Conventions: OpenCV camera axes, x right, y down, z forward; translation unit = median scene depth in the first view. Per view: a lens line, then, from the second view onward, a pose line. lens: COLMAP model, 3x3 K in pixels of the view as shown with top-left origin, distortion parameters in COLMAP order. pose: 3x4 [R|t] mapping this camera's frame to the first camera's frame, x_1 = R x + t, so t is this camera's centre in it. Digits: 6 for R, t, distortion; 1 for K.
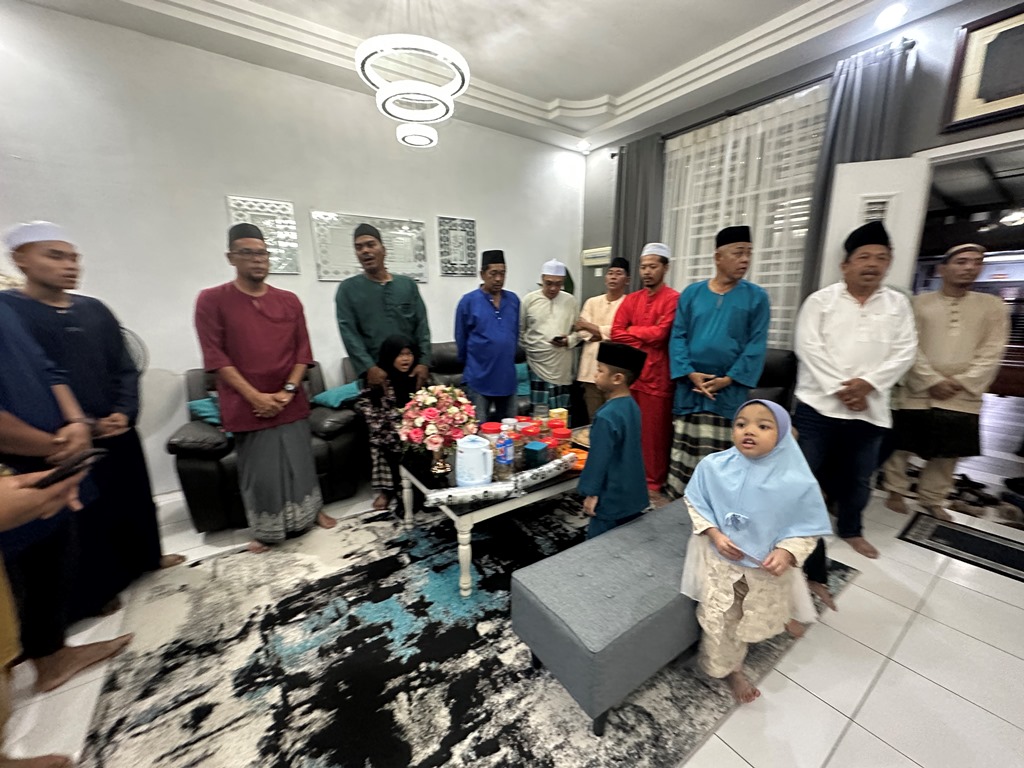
lens RADIAL K [[408.5, 0, 512.0], [0, 408.5, 384.0], [0, 0, 1]] dist [-0.002369, 0.000067]
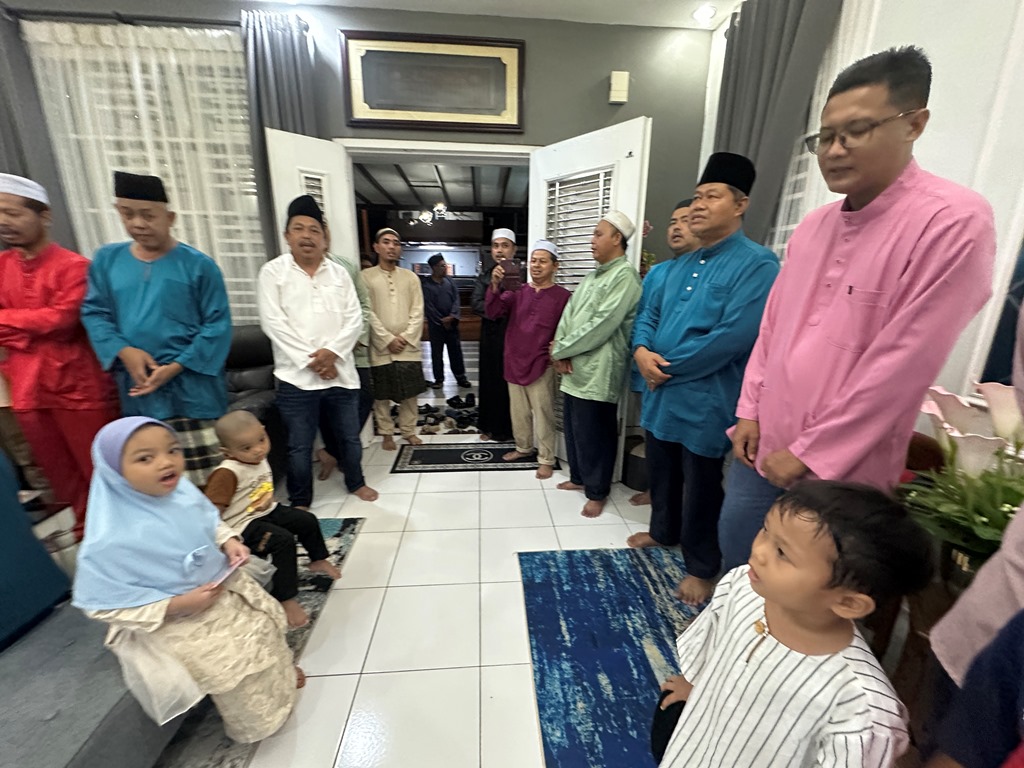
lens RADIAL K [[408.5, 0, 512.0], [0, 408.5, 384.0], [0, 0, 1]] dist [-0.002369, 0.000067]
pose [[0.511127, -0.210711, 0.833277, 0.183713], [0.159073, 0.975927, 0.149209, -0.003223], [-0.844657, 0.056287, 0.532341, 0.038048]]
